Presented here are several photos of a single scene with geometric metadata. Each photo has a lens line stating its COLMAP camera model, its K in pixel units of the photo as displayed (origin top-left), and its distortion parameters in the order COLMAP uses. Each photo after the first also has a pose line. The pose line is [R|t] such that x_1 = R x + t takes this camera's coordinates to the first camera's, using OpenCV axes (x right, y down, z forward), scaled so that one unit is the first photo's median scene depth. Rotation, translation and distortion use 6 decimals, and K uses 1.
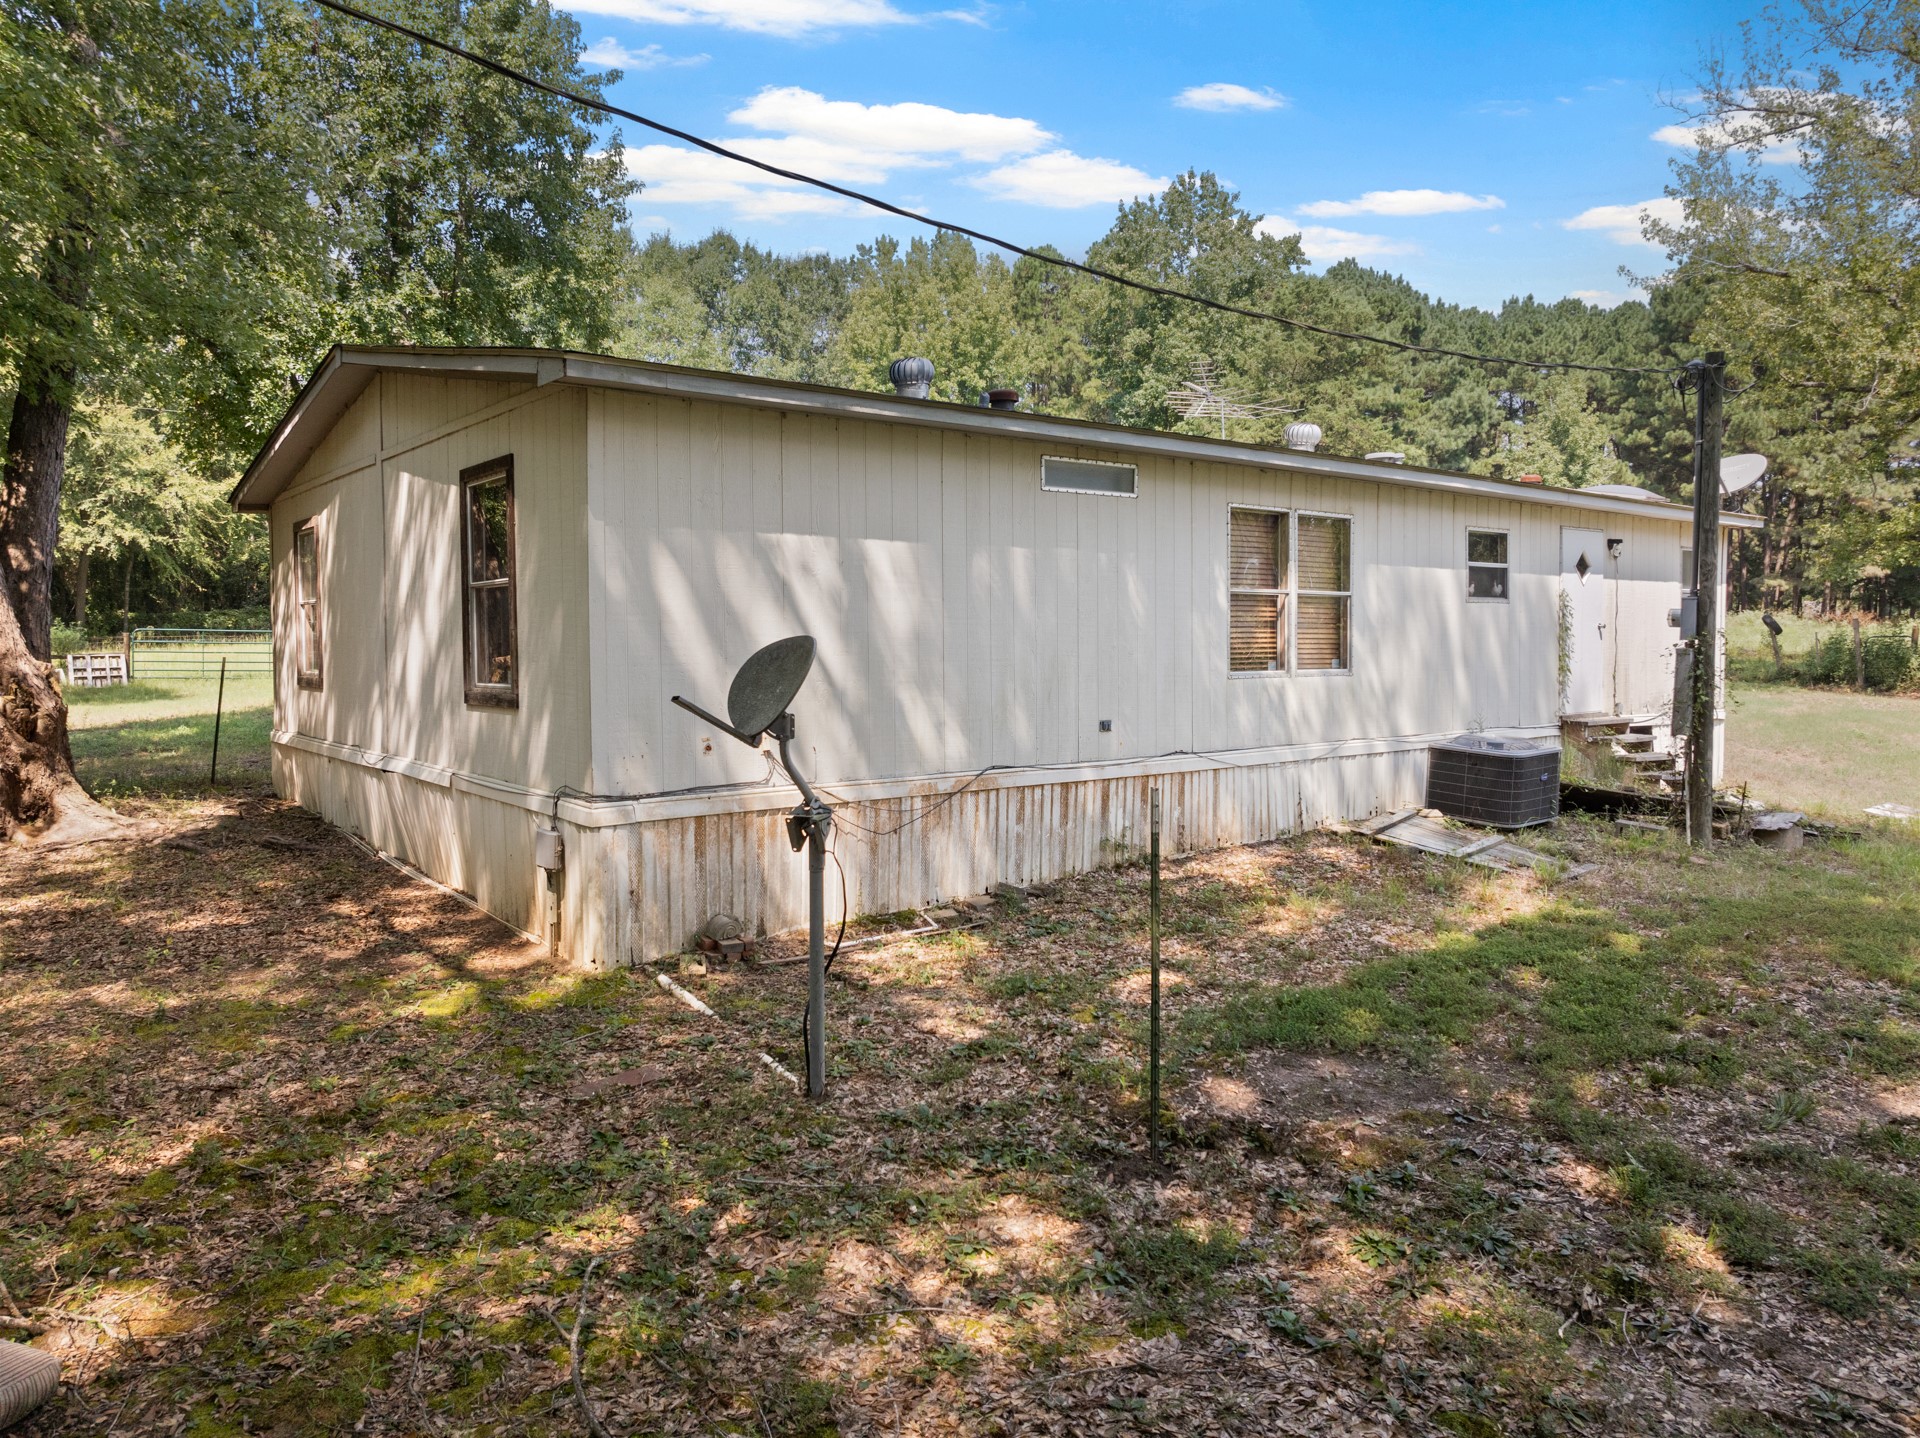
lens RADIAL K [[1362.0, 0, 961.0], [0, 1362.0, 719.5], [0, 0, 1]] dist [-0.002155, -0.000037]
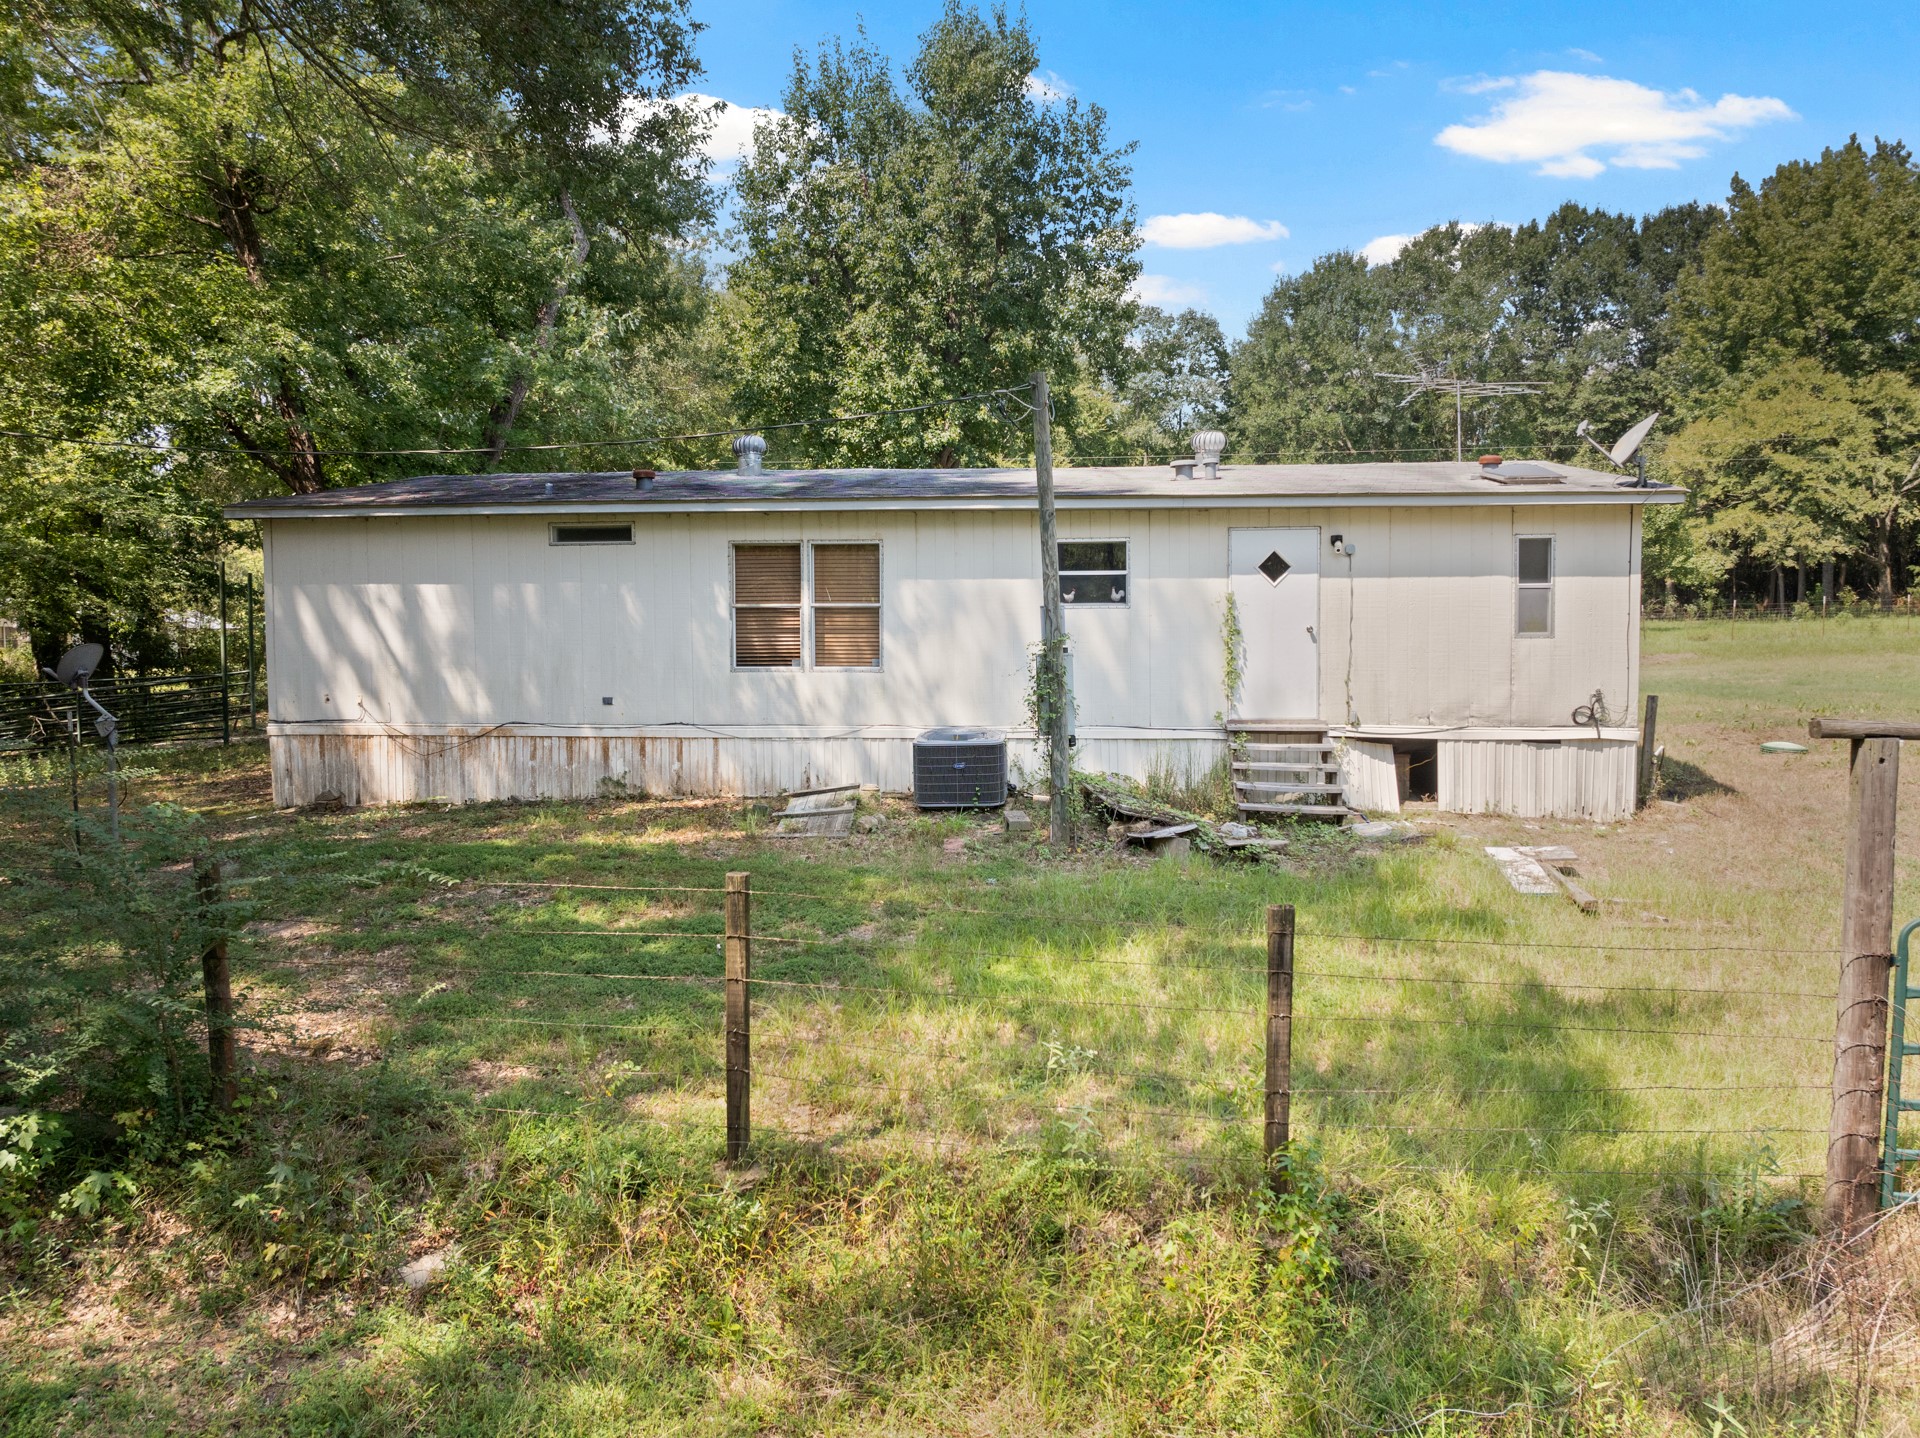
lens RADIAL K [[1362.0, 0, 963.3], [0, 1362.0, 717.4], [0, 0, 1]] dist [-0.002155, -0.000037]
pose [[0.702730, 0.044991, -0.710033, 1.318351], [-0.041489, 0.998892, 0.022233, -0.024182], [0.710246, 0.013835, 0.703817, 0.218483]]
